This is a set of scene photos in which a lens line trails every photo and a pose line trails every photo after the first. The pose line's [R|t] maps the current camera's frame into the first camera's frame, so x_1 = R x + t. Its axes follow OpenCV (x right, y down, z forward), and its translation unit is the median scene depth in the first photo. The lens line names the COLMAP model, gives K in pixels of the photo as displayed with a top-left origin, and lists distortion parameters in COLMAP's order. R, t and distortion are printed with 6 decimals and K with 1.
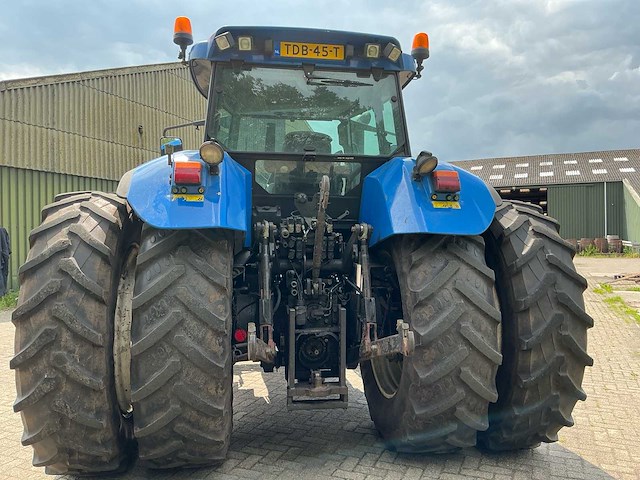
lens RADIAL K [[535.2, 0, 319.8], [0, 535.2, 239.5], [0, 0, 1]] dist [0.069730, -0.127954]
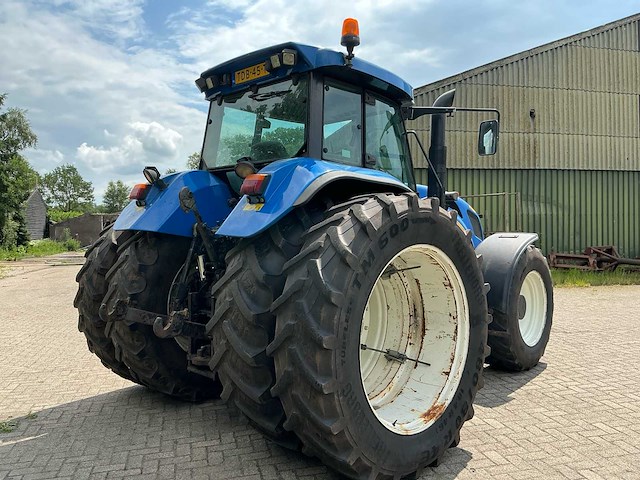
lens RADIAL K [[535.2, 0, 317.7], [0, 535.2, 240.2], [0, 0, 1]] dist [0.069730, -0.127954]
pose [[0.587159, 0.026044, -0.809053, 0.917609], [0.002150, 0.999429, 0.033733, -0.029566], [0.809469, -0.021546, 0.586767, 0.394111]]
